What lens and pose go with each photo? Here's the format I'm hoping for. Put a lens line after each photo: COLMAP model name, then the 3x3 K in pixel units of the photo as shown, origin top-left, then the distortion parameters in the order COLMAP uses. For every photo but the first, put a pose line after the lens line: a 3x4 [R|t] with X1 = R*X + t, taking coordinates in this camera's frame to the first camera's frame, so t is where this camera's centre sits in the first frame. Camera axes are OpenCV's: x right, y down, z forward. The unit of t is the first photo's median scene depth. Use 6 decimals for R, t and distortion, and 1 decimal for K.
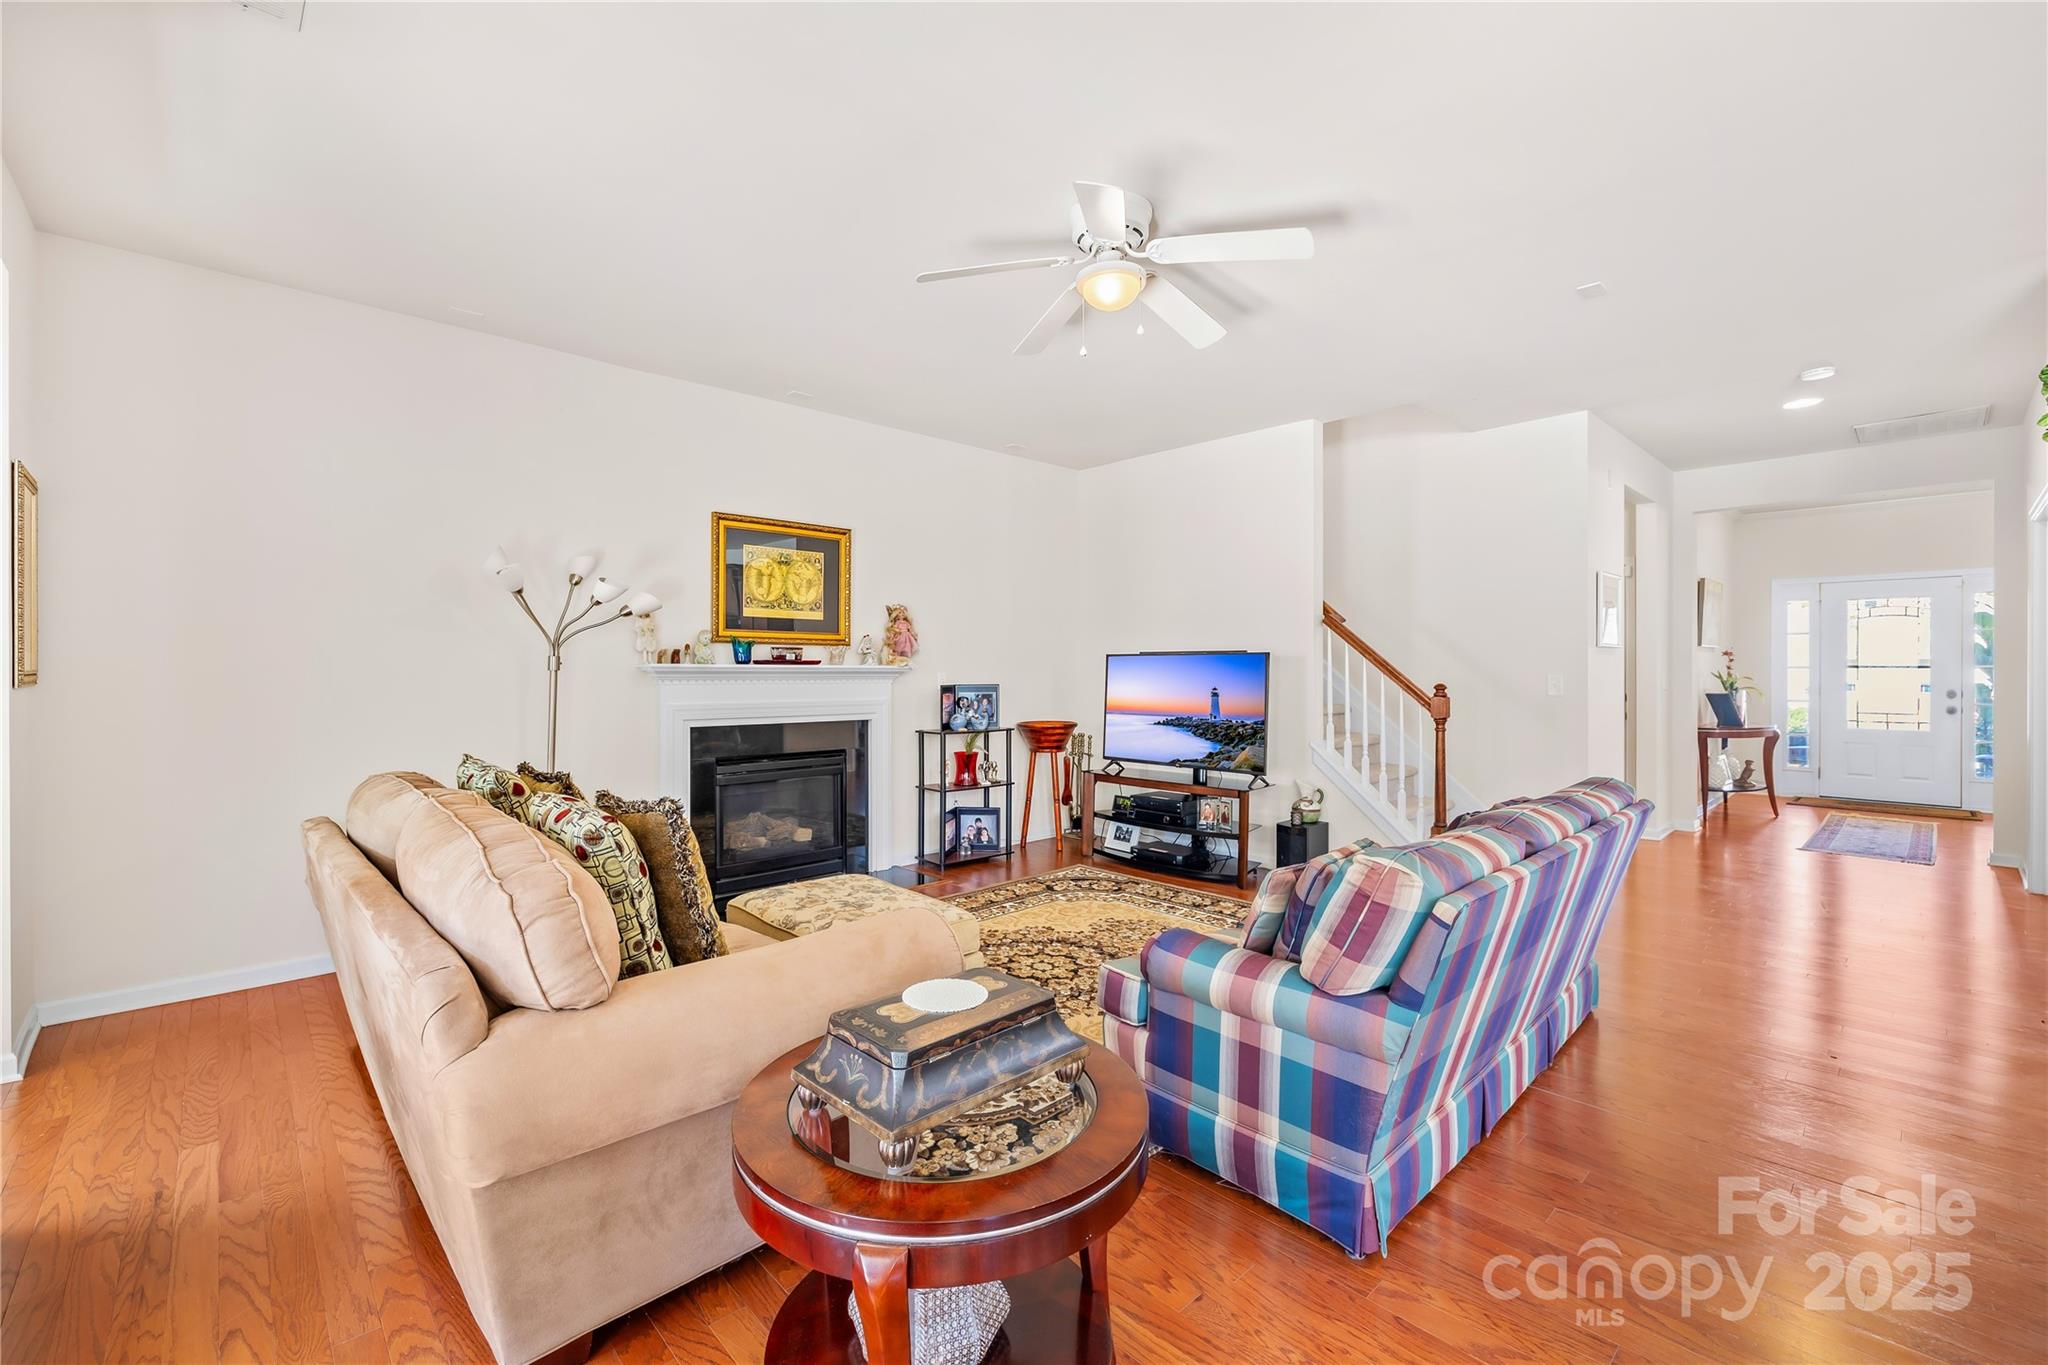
lens RADIAL K [[873.6, 0, 1018.1], [0, 873.6, 670.0], [0, 0, 1]] dist [0.000461, 0.000078]
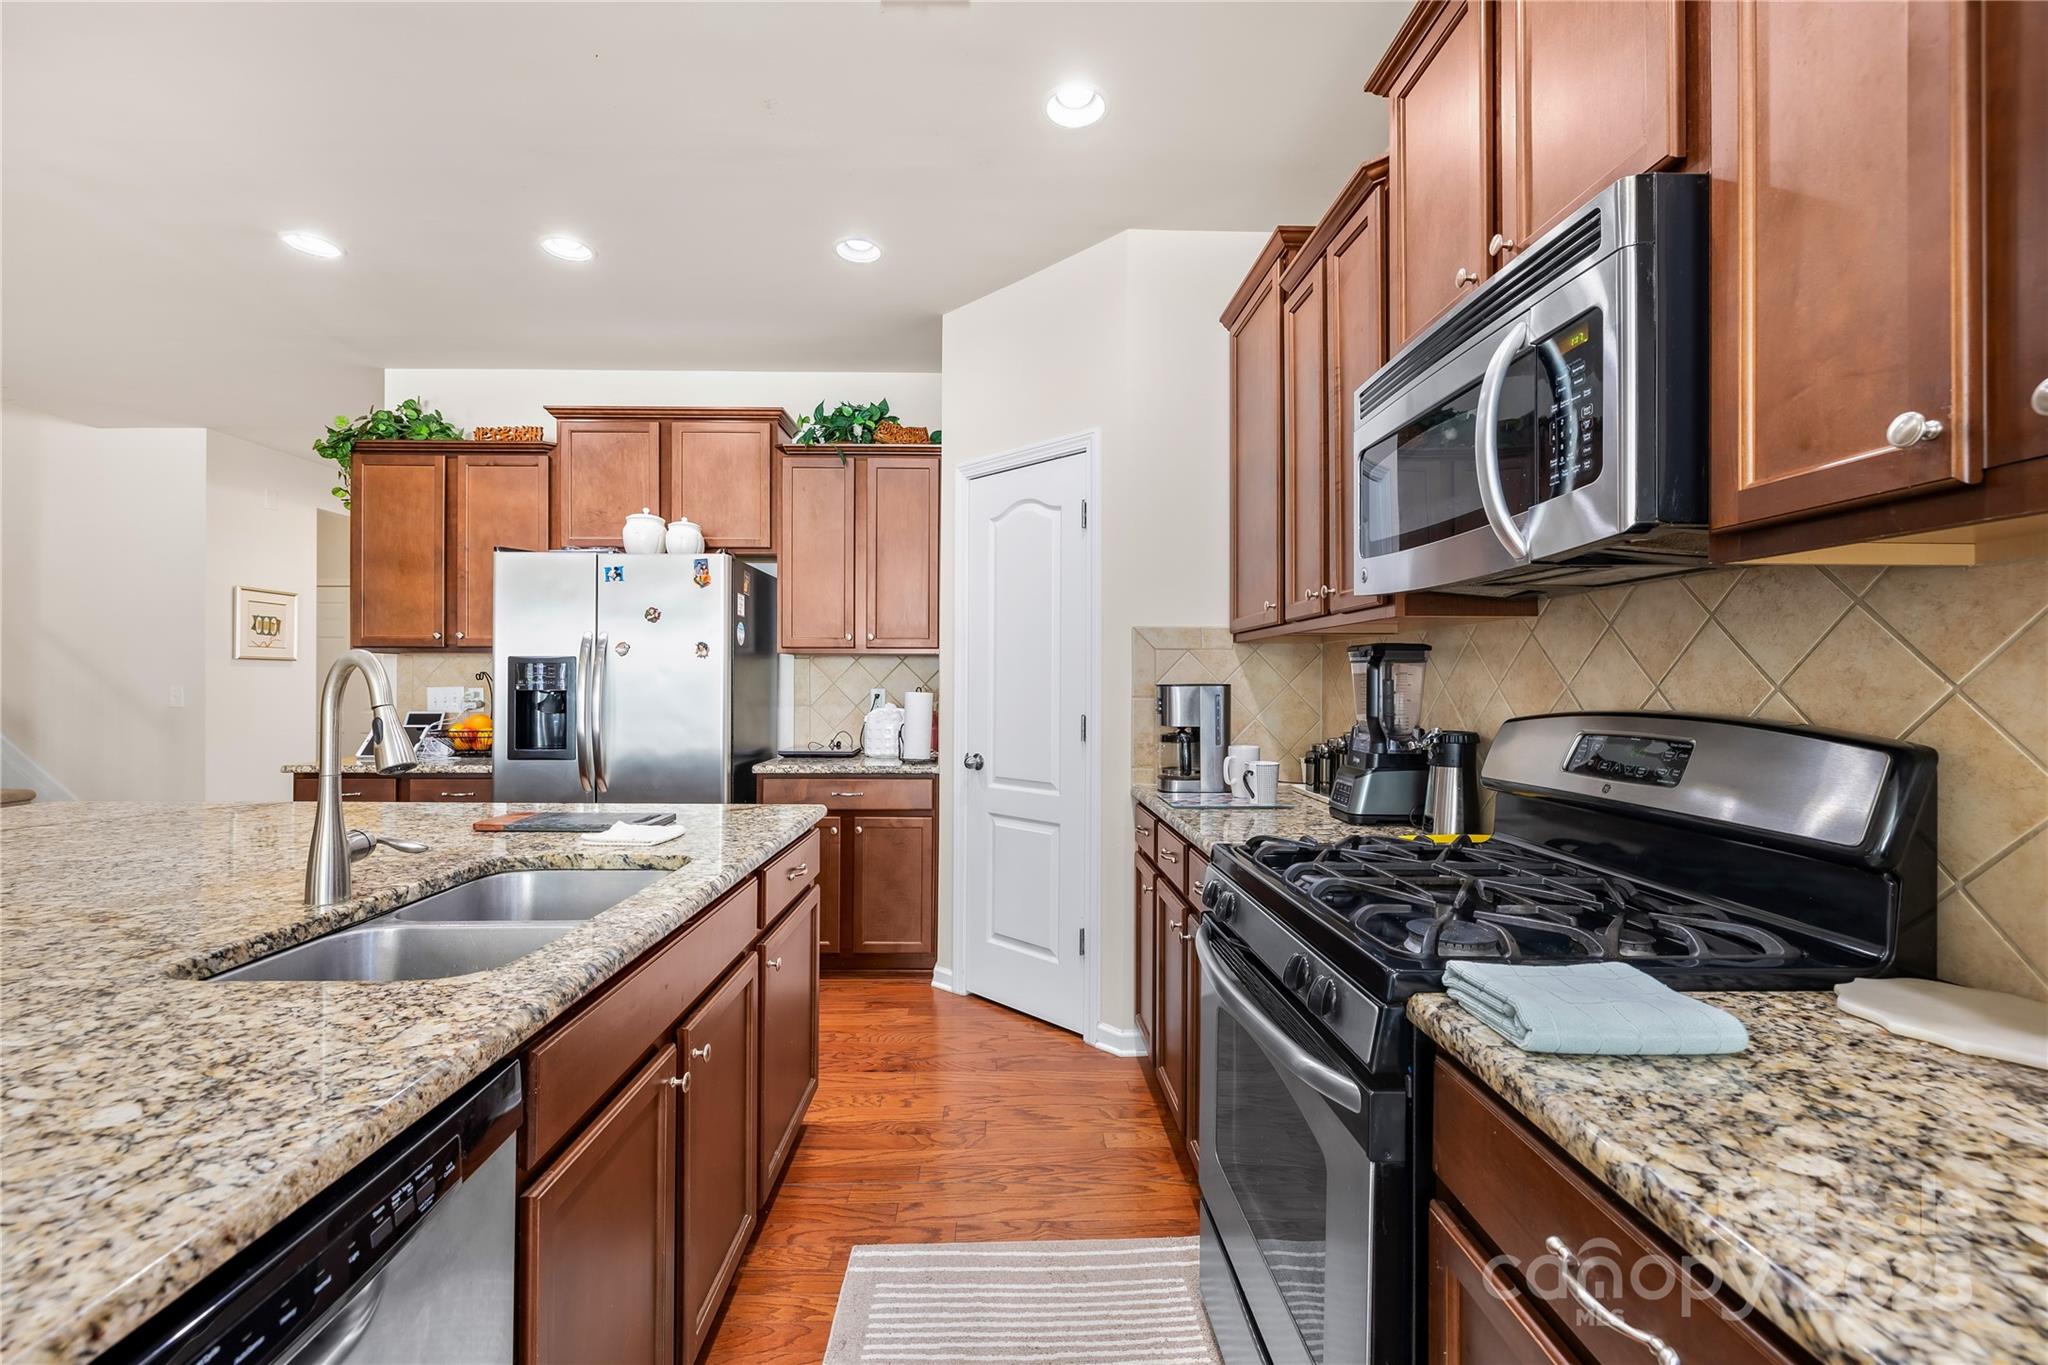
lens RADIAL K [[858.4, 0, 1018.1], [0, 858.4, 678.0], [0, 0, 1]] dist [-0.001214, 0.000195]
pose [[0.666473, 0.005186, 0.745511, 0.546264], [0.000402, 0.999973, -0.007315, 0.003876], [-0.745529, 0.005174, 0.666453, -0.380246]]
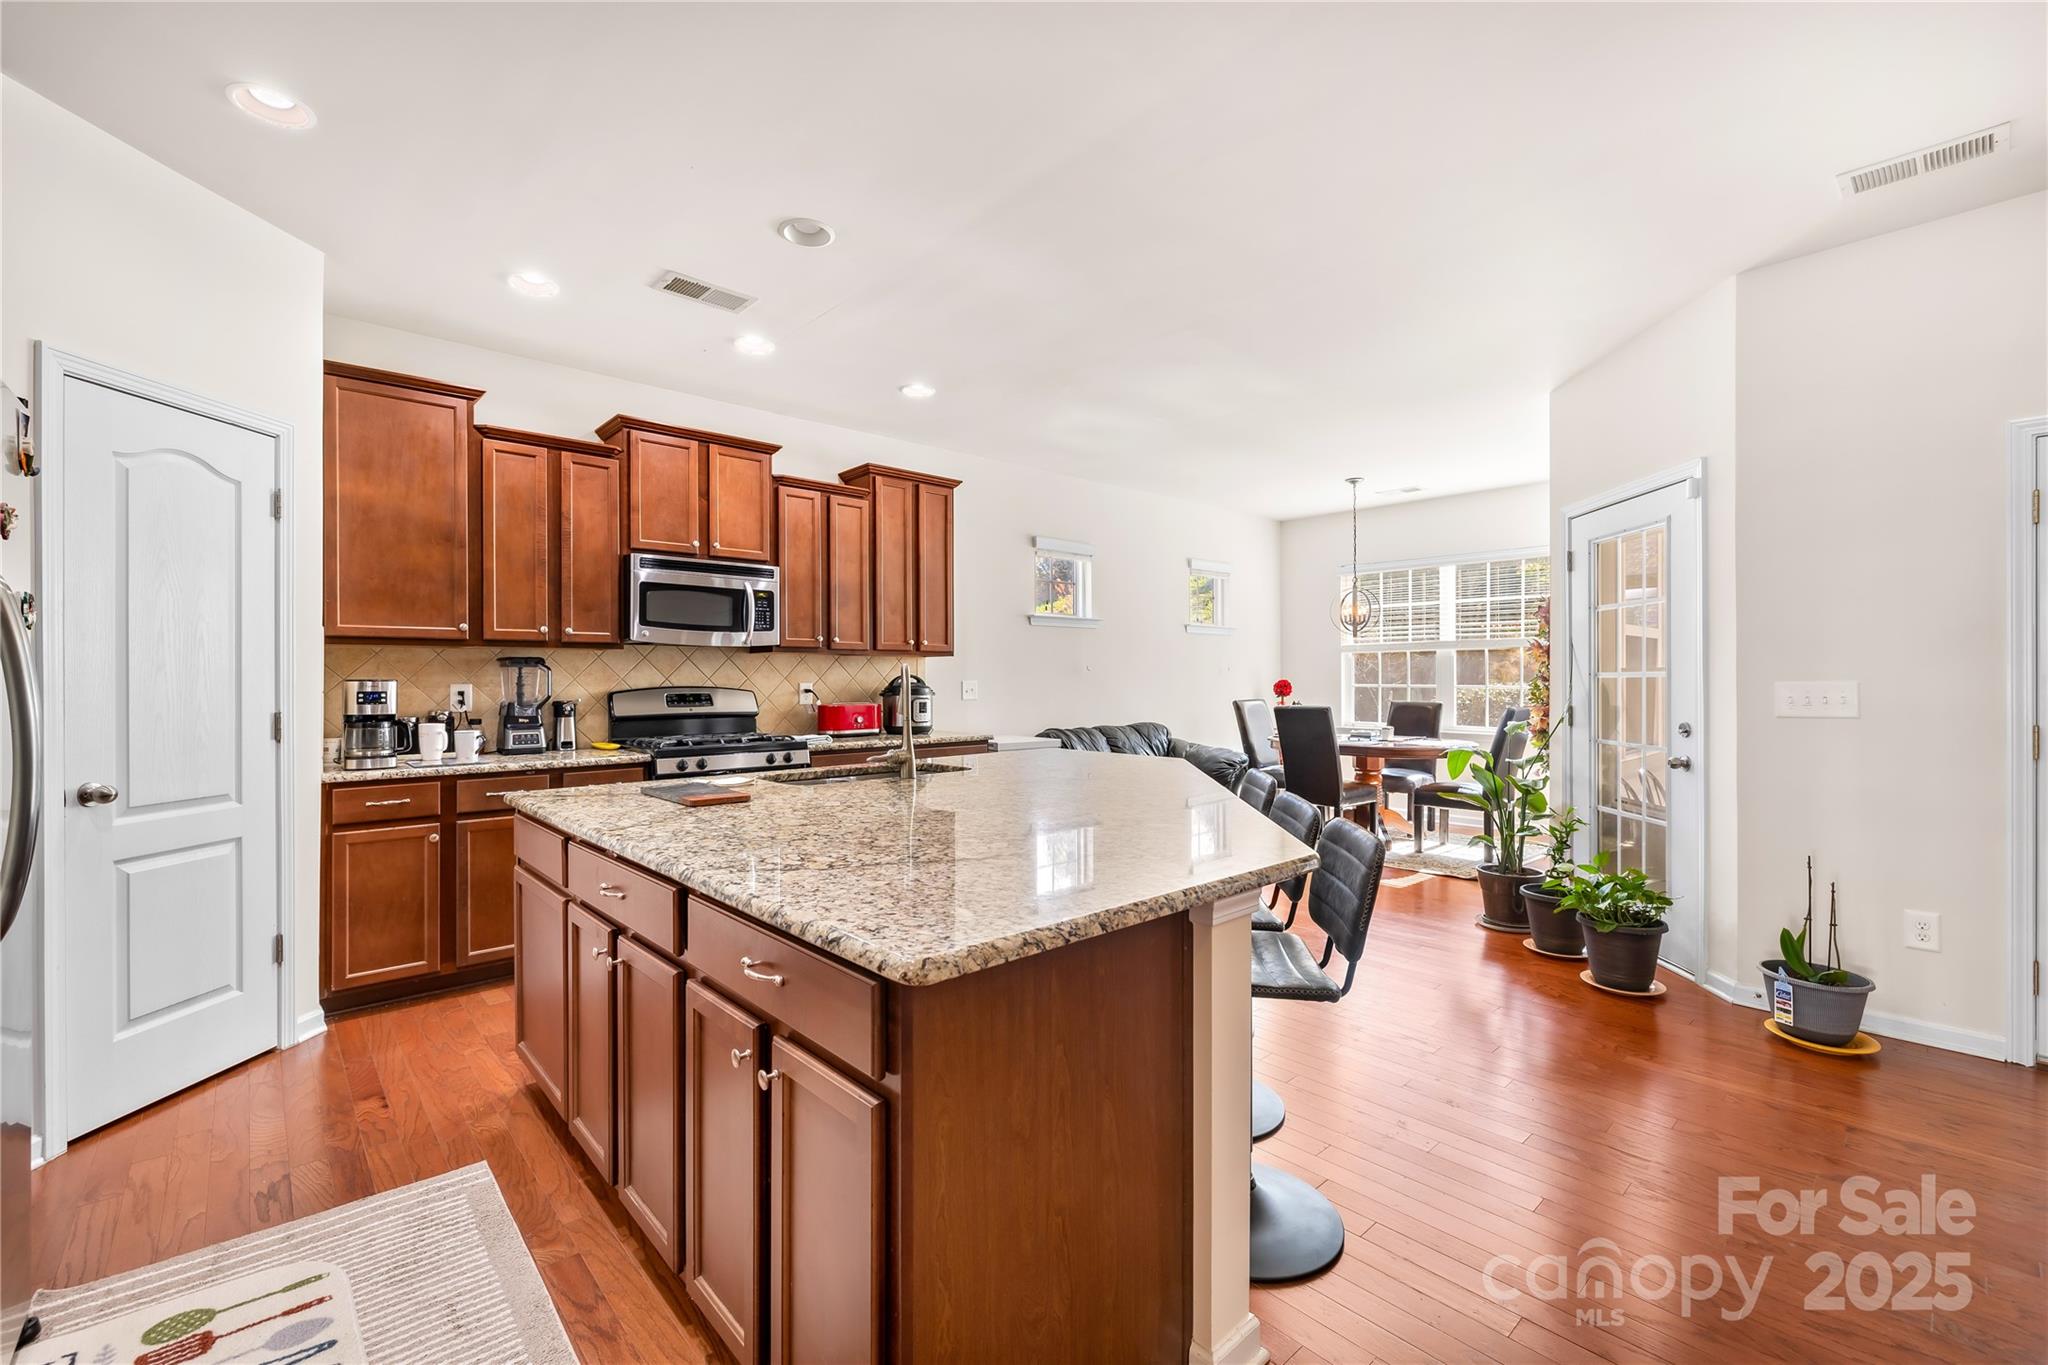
lens RADIAL K [[865.9, 0, 1015.8], [0, 865.9, 677.6], [0, 0, 1]] dist [-0.000687, 0.000228]
pose [[-0.999744, 0.000651, 0.022599, 0.519413], [0.000756, 0.999989, 0.004638, -0.000212], [-0.022596, 0.004654, -0.999734, 0.540725]]
